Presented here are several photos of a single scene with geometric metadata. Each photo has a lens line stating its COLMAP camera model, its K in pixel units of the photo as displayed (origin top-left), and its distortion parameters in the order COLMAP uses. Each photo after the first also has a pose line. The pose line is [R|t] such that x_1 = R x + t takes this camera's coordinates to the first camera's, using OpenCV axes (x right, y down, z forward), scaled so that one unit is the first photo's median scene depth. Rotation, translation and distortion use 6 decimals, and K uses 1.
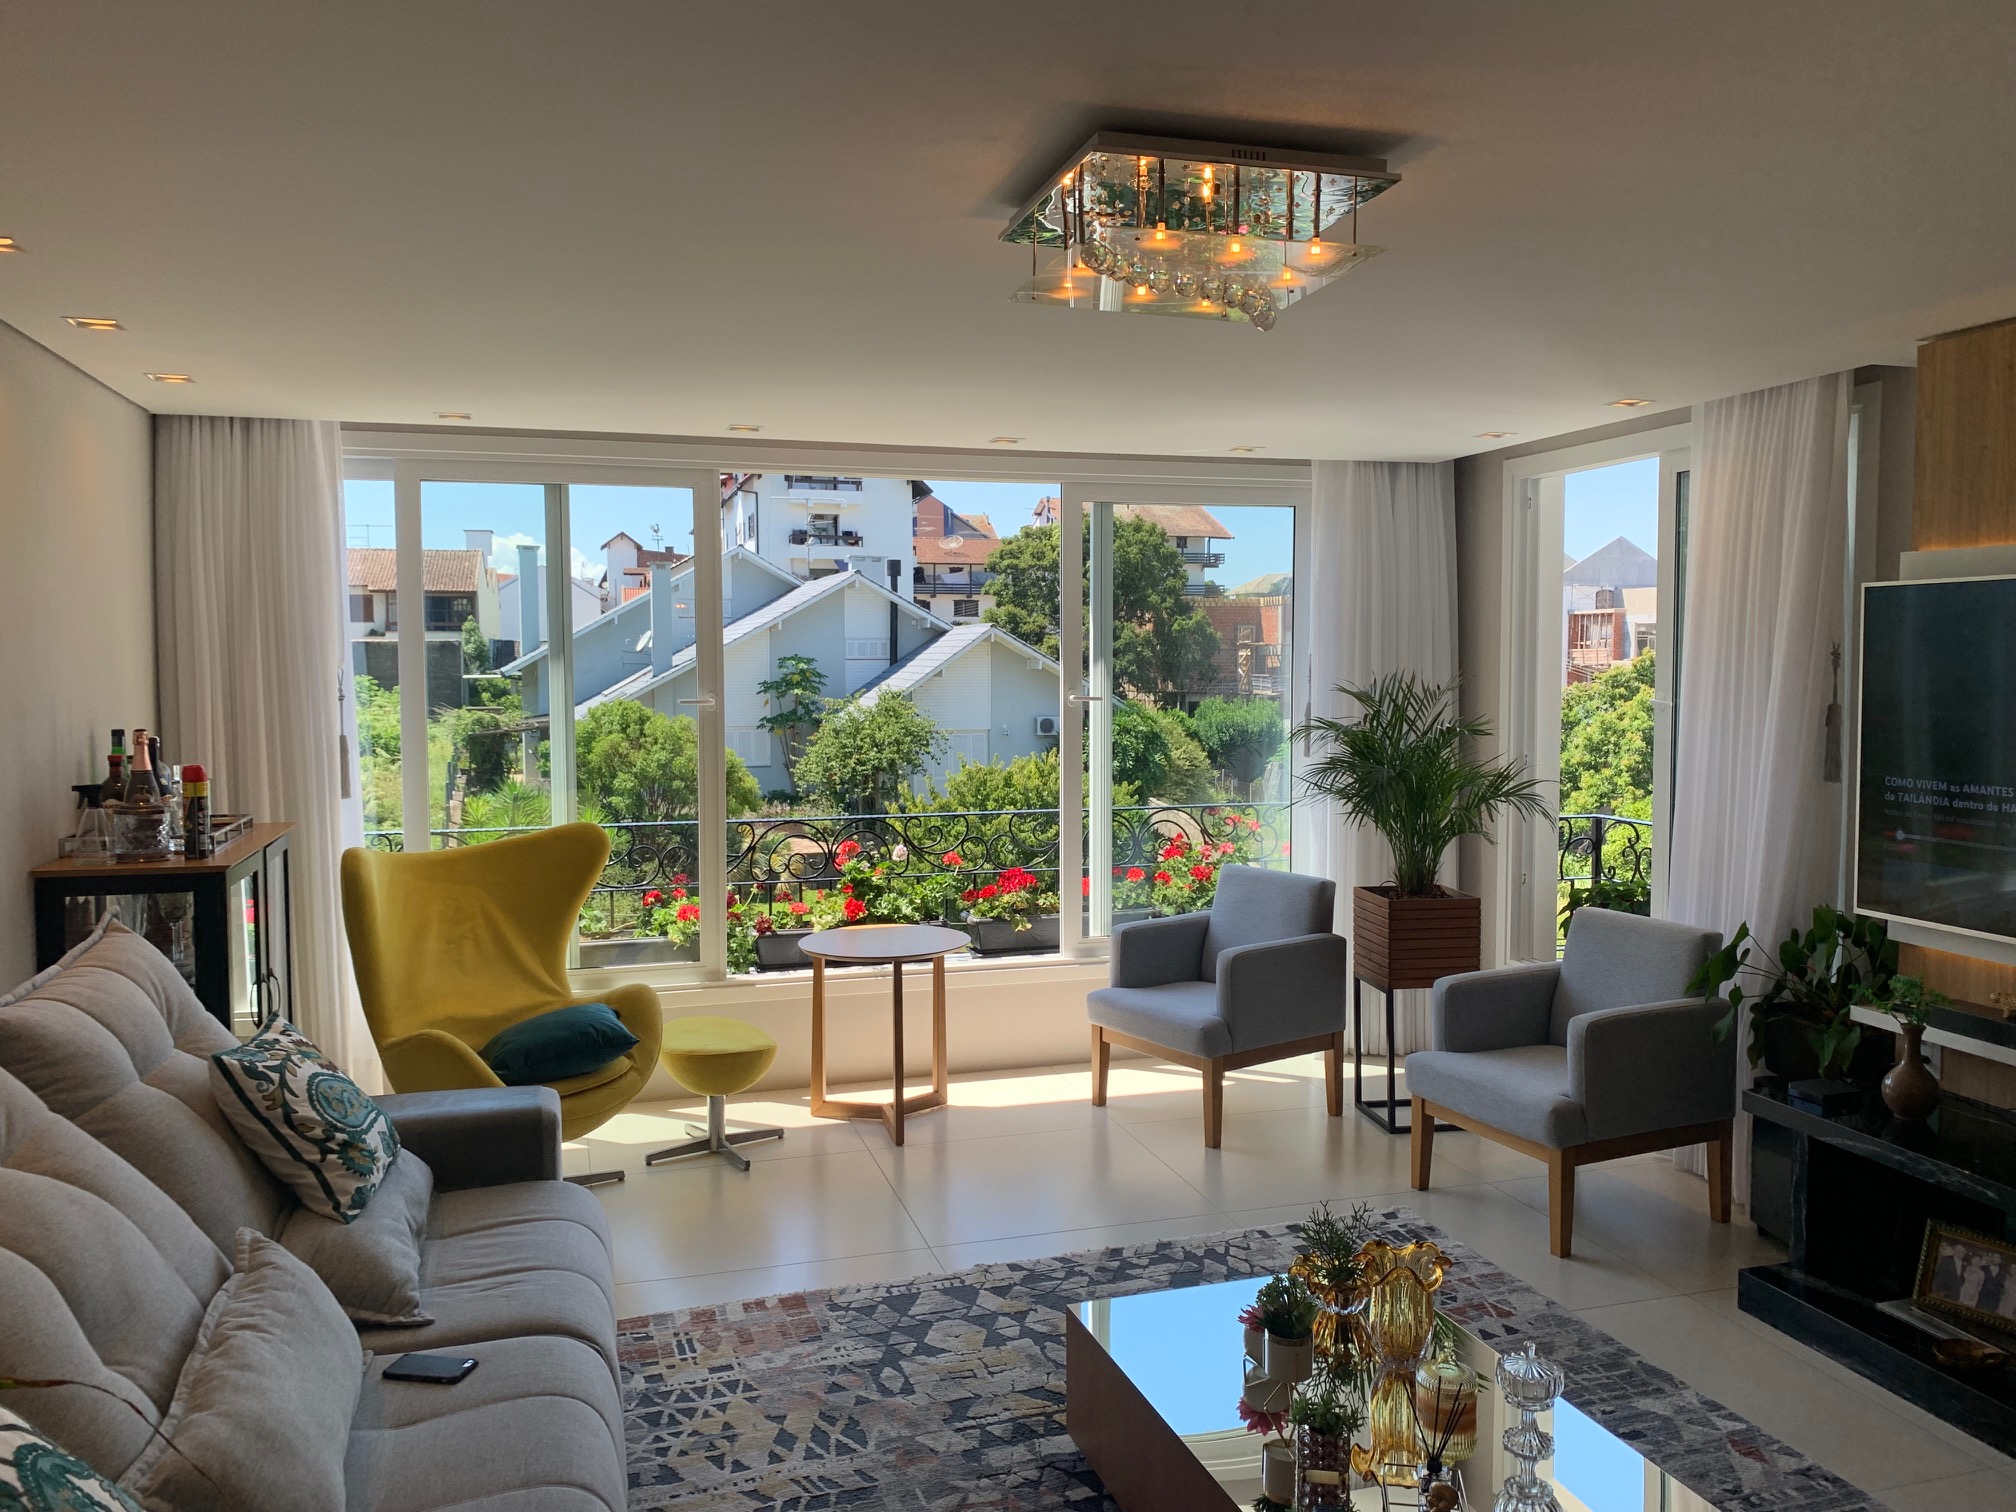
lens RADIAL K [[1548.4, 0, 1026.5], [0, 1548.4, 753.0], [0, 0, 1]] dist [0.043935, -0.066483]
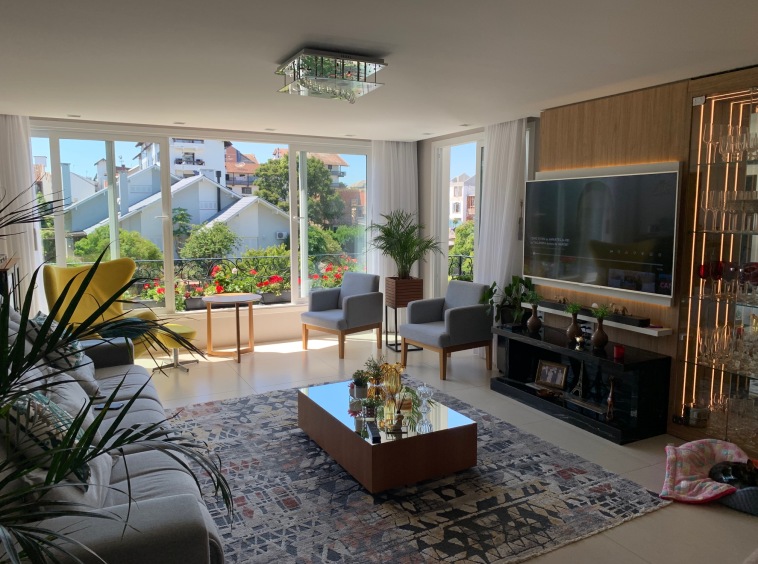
lens RADIAL K [[582.2, 0, 381.9], [0, 582.2, 276.6], [0, 0, 1]] dist [0.043935, -0.066483]
pose [[0.982406, -0.015720, 0.186097, -0.013952], [0.006232, 0.998656, 0.051456, 0.021310], [-0.186655, -0.049390, 0.981183, -0.140615]]
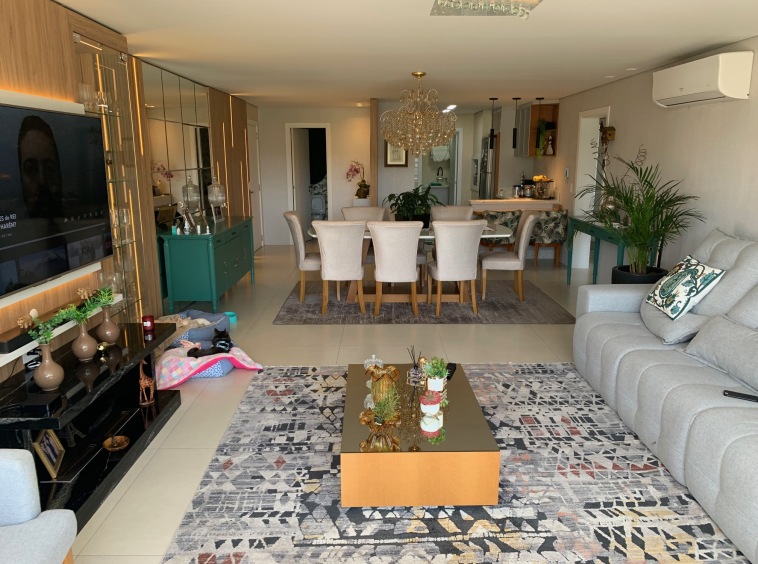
lens RADIAL K [[582.2, 0, 381.3], [0, 582.2, 284.2], [0, 0, 1]] dist [0.043935, -0.066483]
pose [[-0.957735, -0.055333, 0.282280, -0.016972], [0.024094, 0.962445, 0.270406, -0.046013], [-0.286641, 0.265779, -0.920434, 0.877516]]
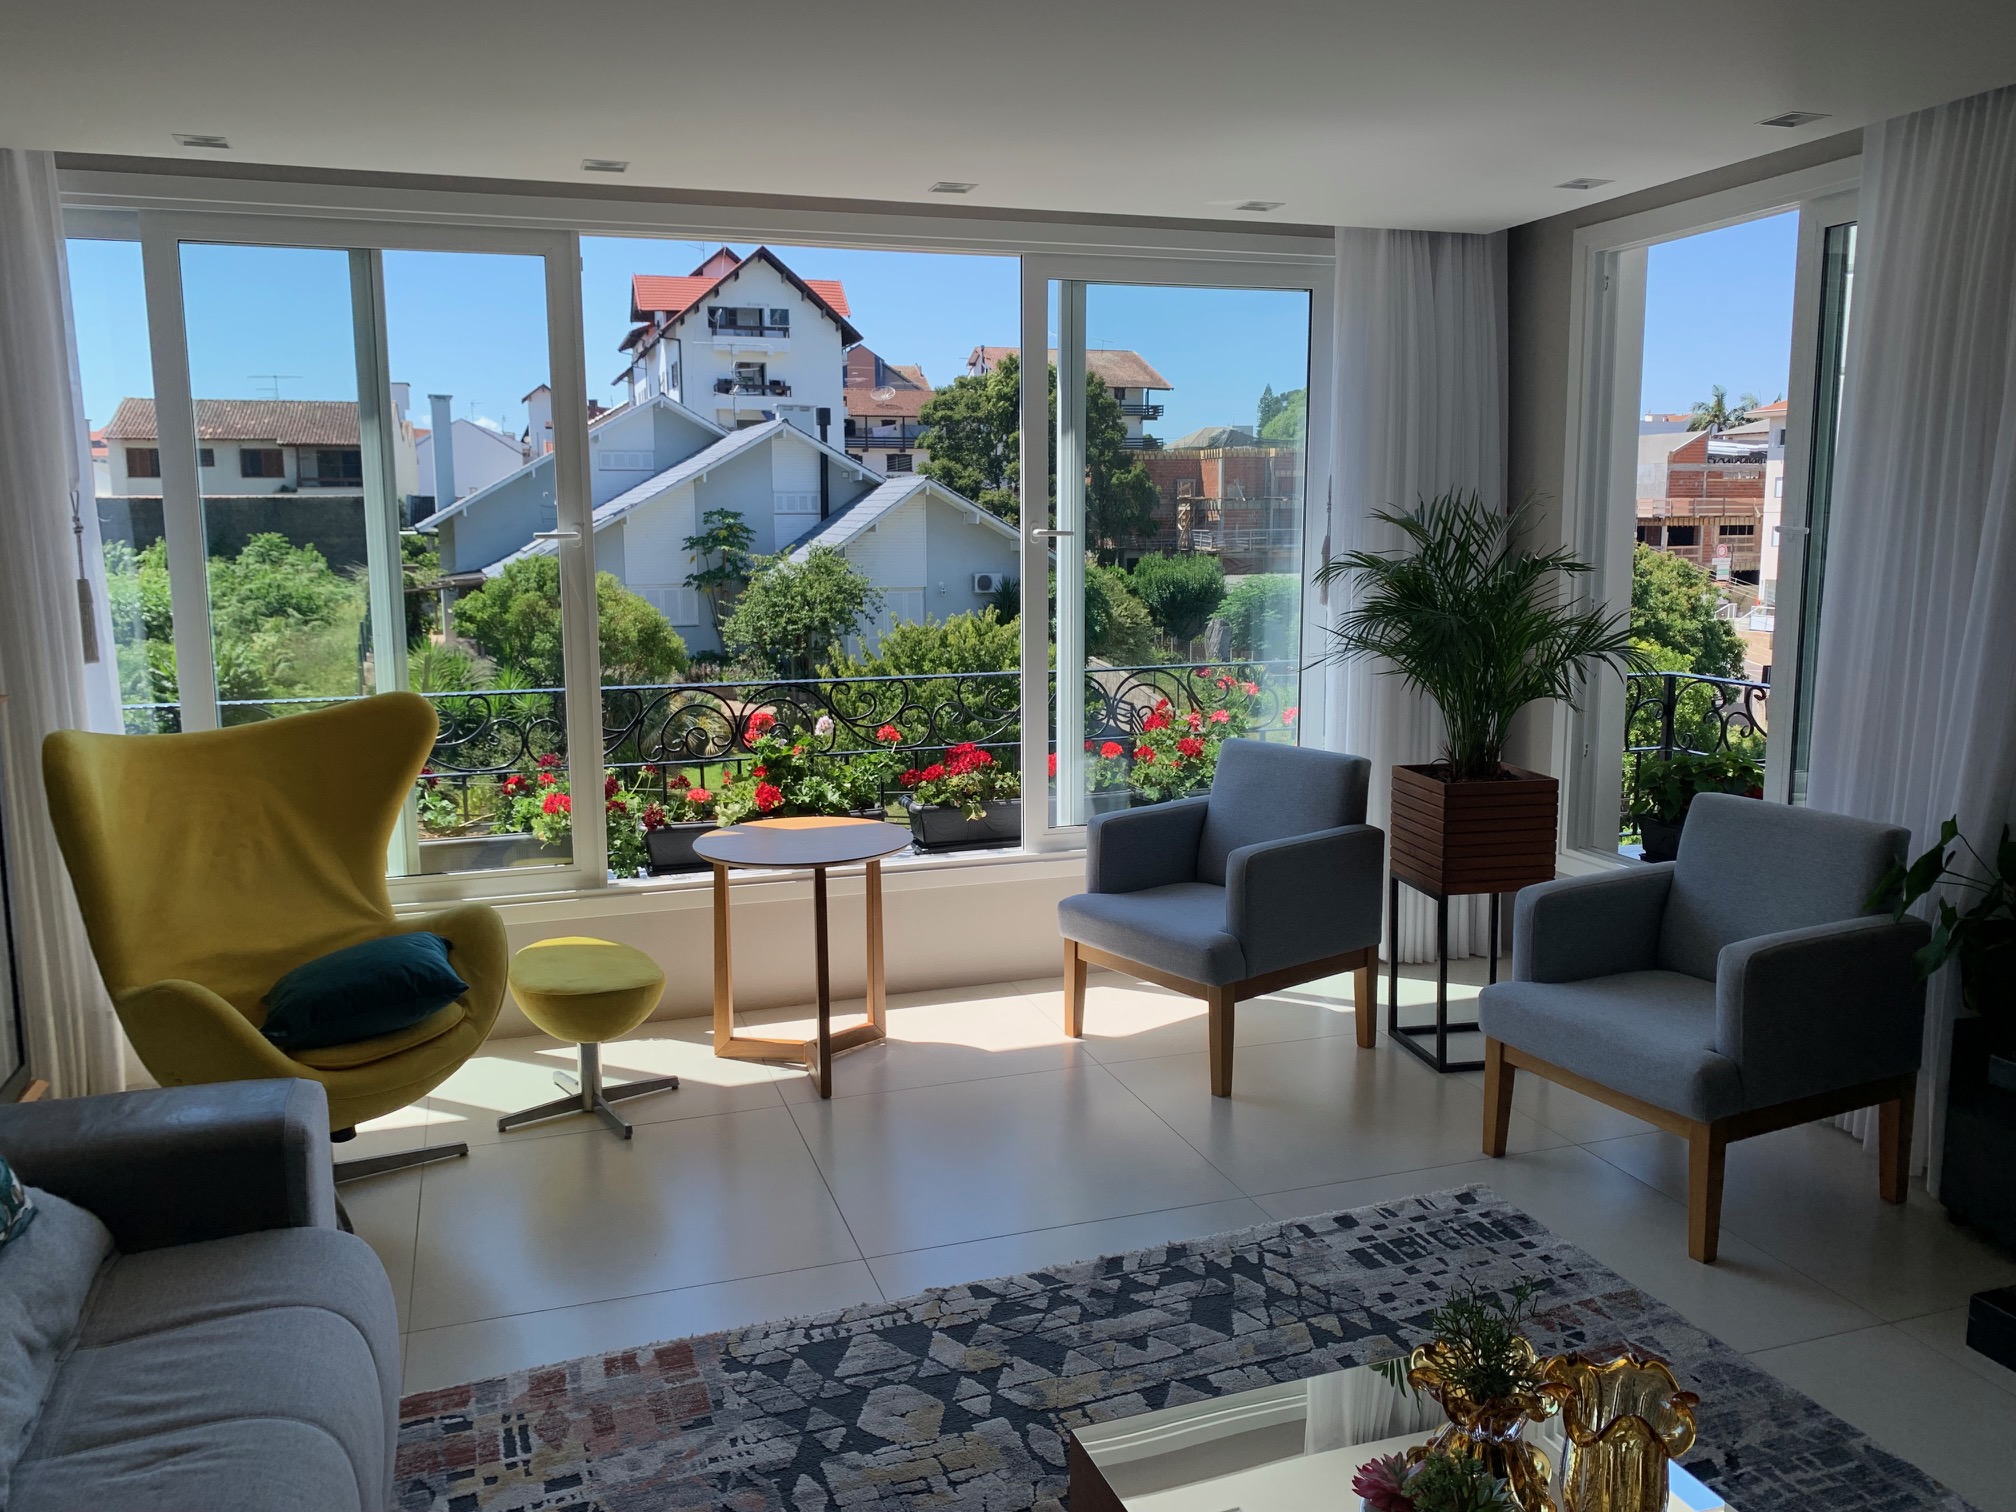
lens RADIAL K [[1548.4, 0, 1002.5], [0, 1548.4, 745.8], [0, 0, 1]] dist [0.043935, -0.066483]
pose [[0.999640, -0.007550, 0.025763, -0.009079], [0.005297, 0.996246, 0.086400, 0.005310], [-0.026318, -0.086232, 0.995927, 0.188150]]
